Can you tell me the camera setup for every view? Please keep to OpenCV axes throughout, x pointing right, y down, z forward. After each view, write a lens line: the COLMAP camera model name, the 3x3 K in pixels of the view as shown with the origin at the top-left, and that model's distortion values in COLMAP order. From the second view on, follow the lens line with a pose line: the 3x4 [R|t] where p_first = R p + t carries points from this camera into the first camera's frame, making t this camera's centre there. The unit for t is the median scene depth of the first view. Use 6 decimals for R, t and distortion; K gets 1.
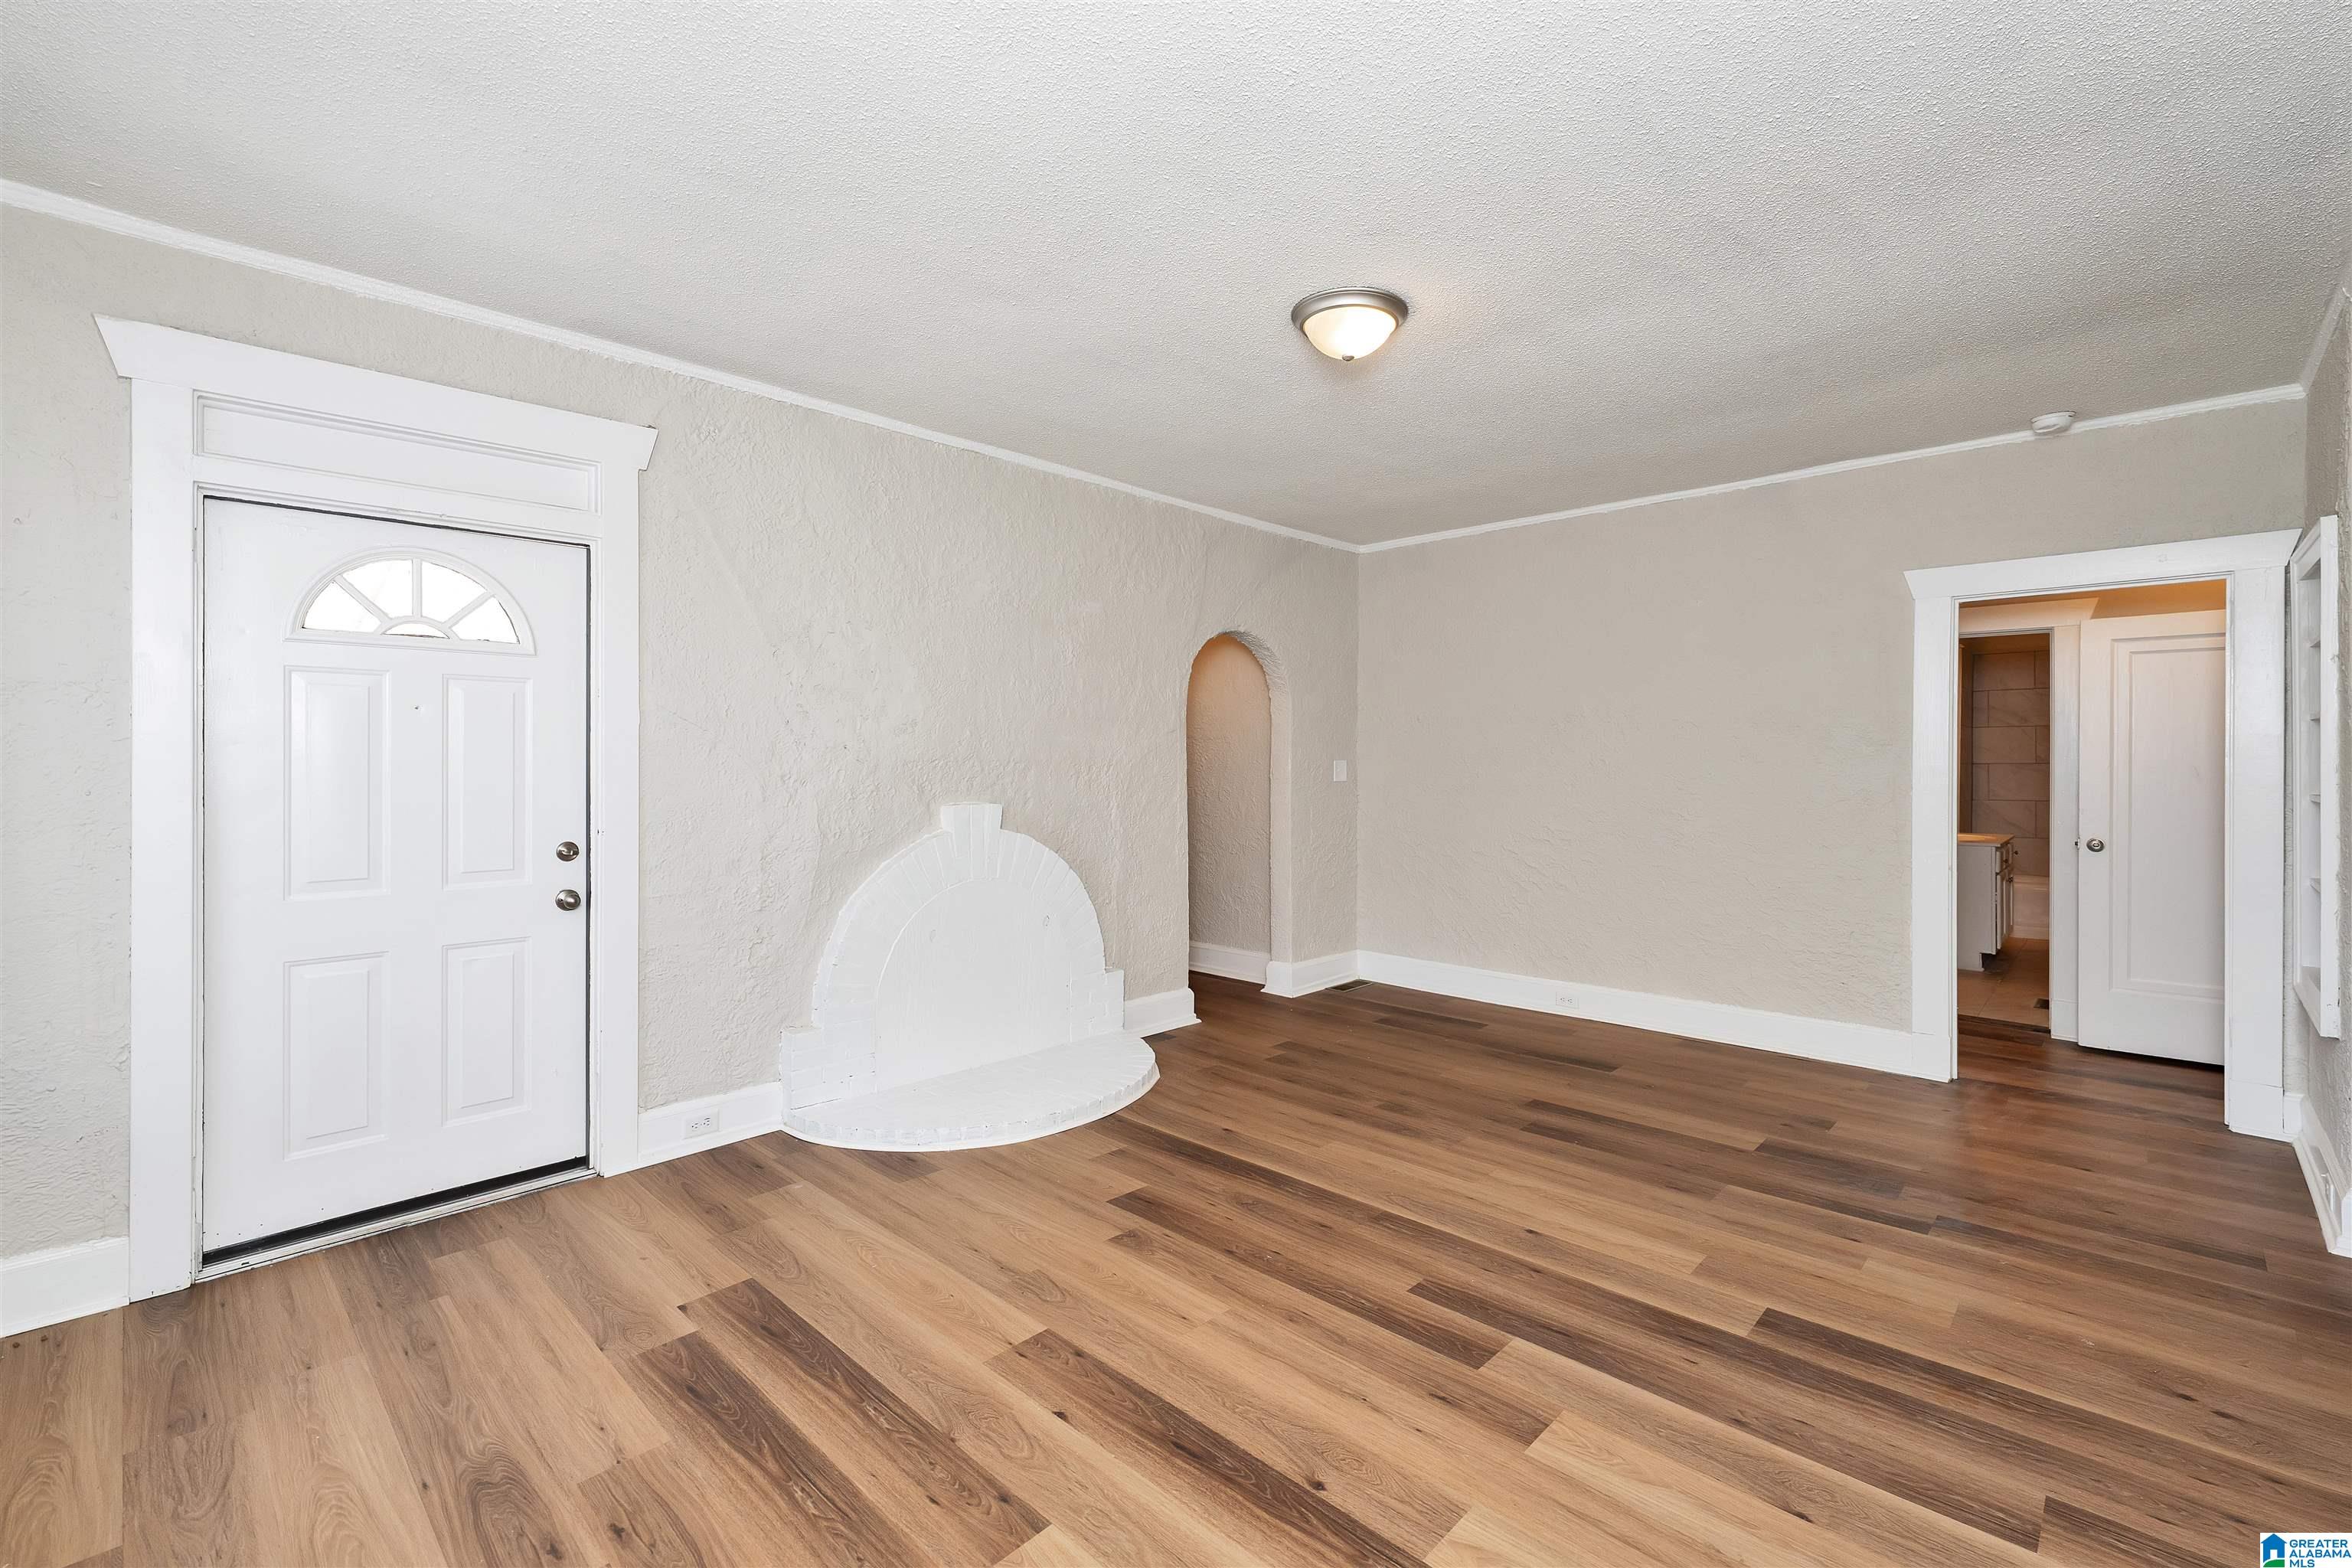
lens RADIAL K [[1020.0, 0, 1176.0], [0, 1020.0, 784.0], [0, 0, 1]] dist [0.002442, 0.000031]
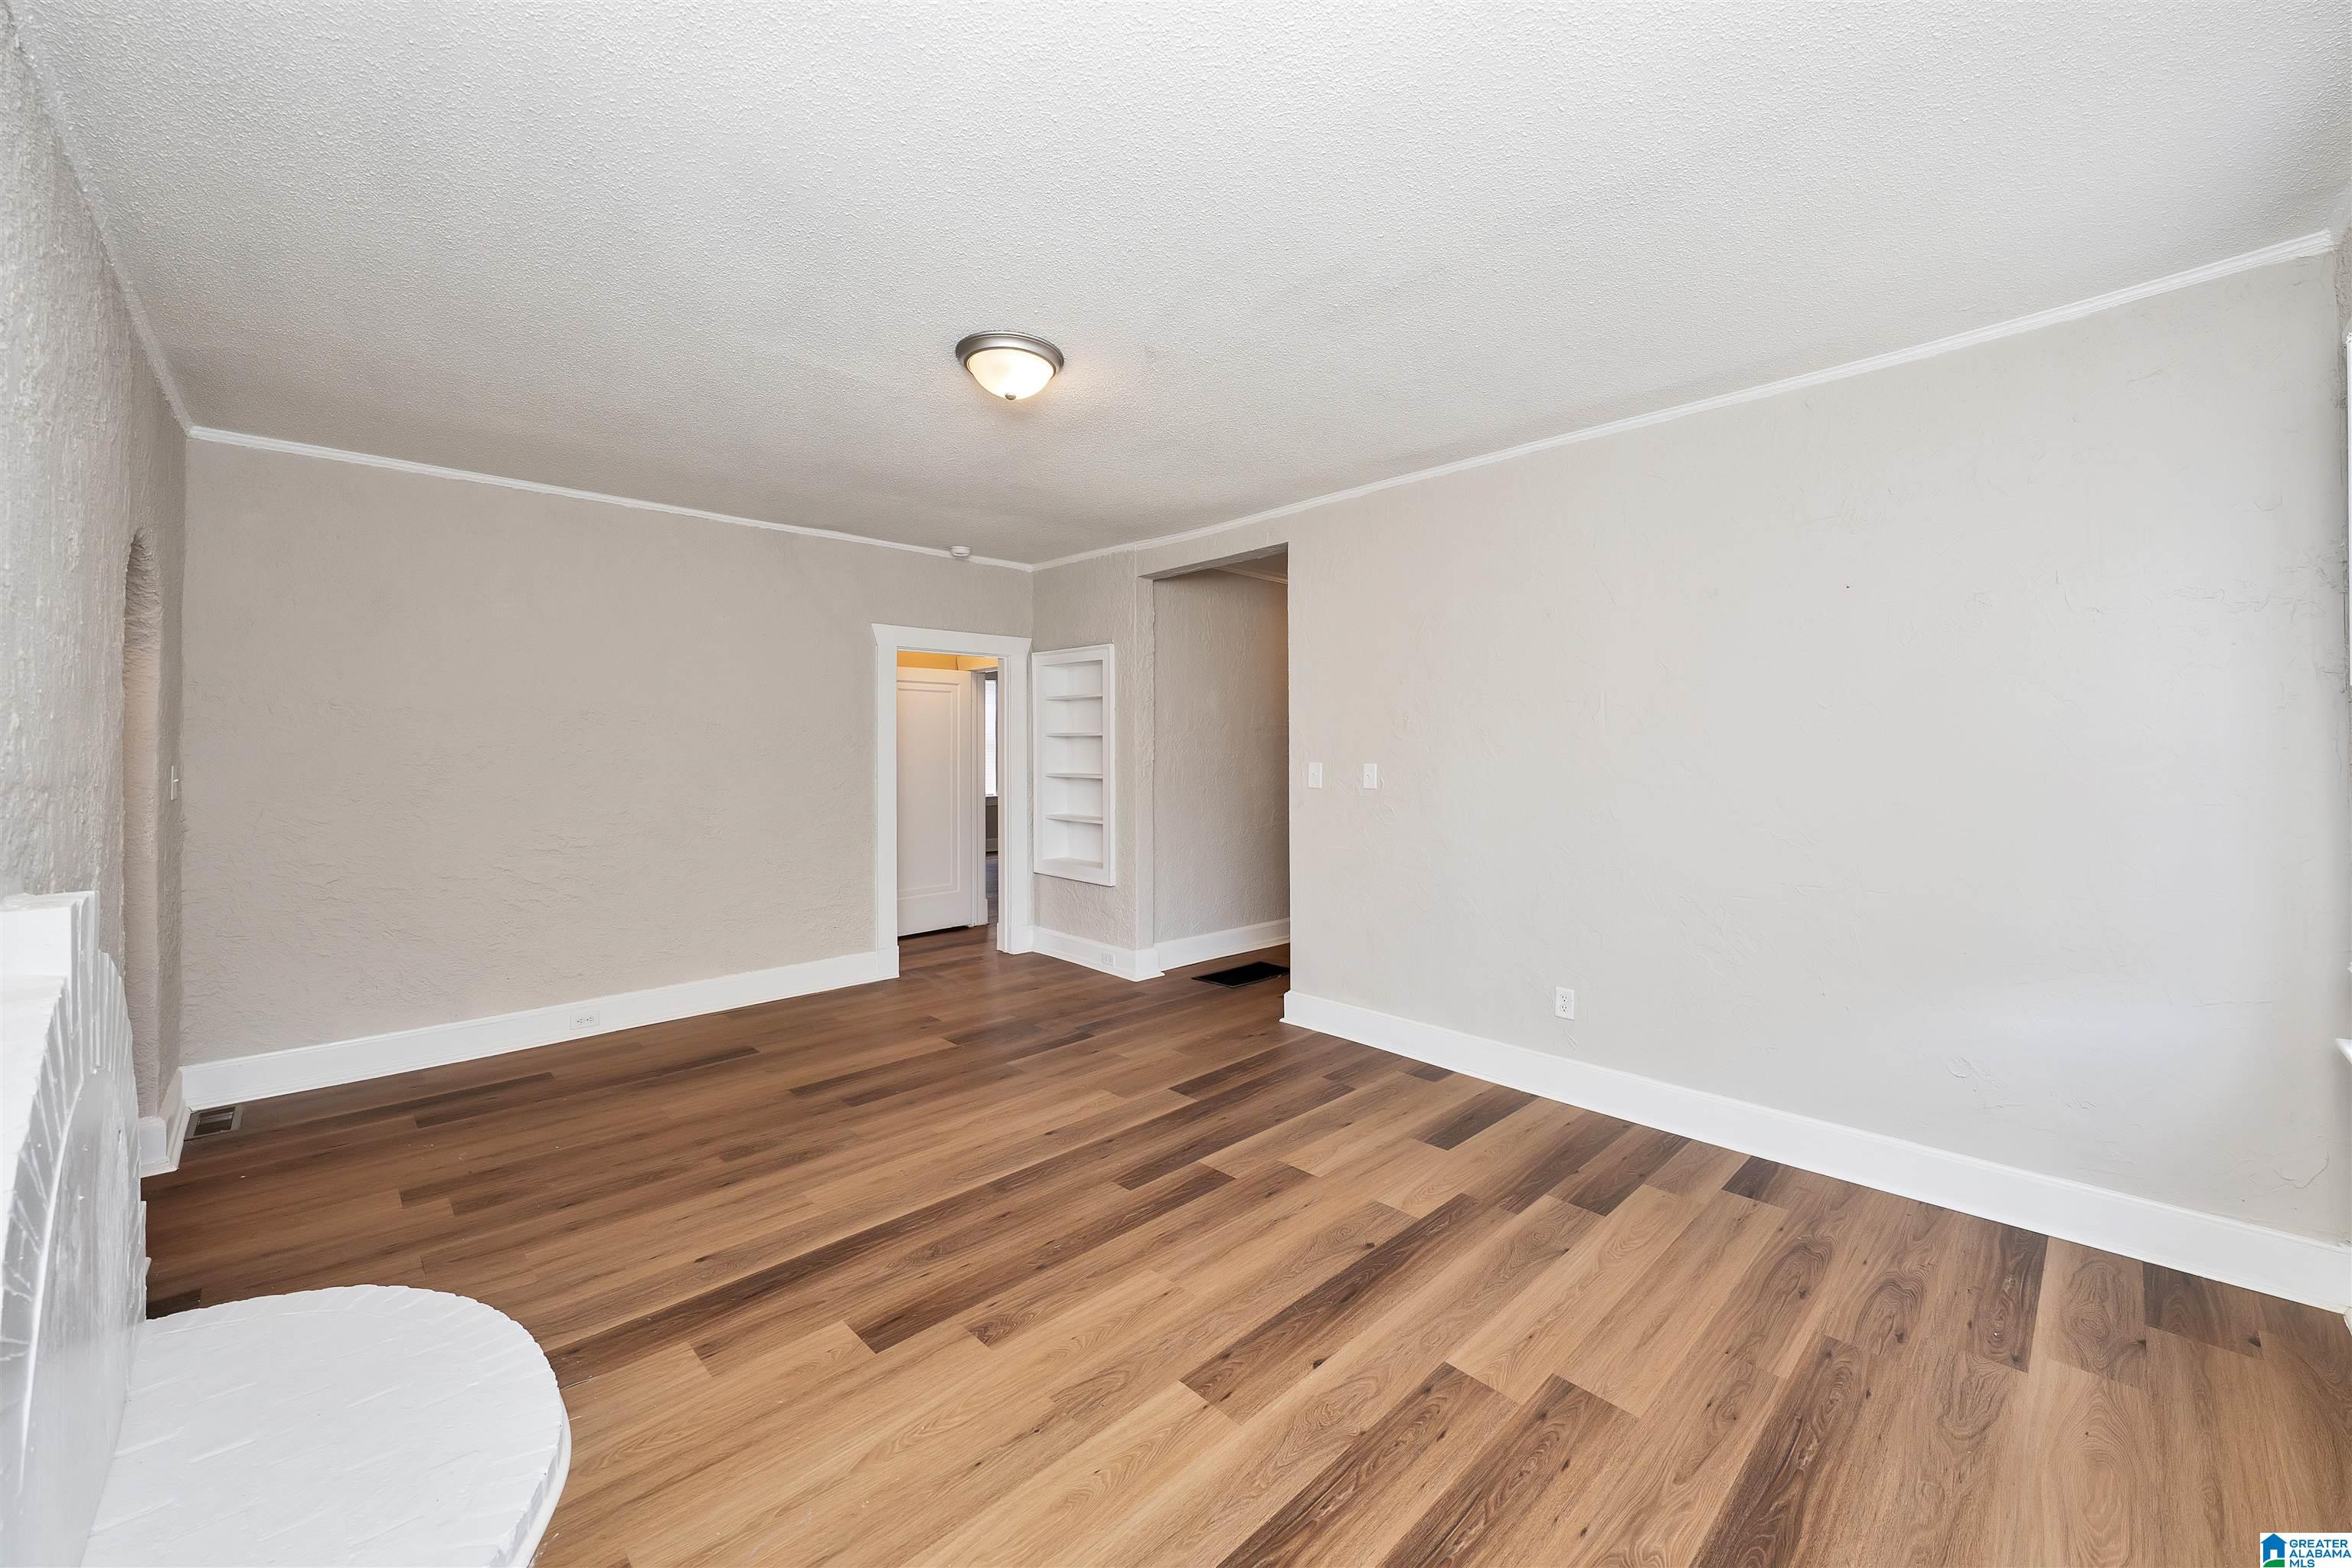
lens RADIAL K [[933.6, 0, 1179.0], [0, 933.6, 747.8], [0, 0, 1]] dist [-0.000303, -0.000138]
pose [[0.021891, -0.003903, 0.999753, -0.828752], [0.023342, 0.999722, 0.003392, -0.045115], [-0.999488, 0.023262, 0.021976, 0.813592]]
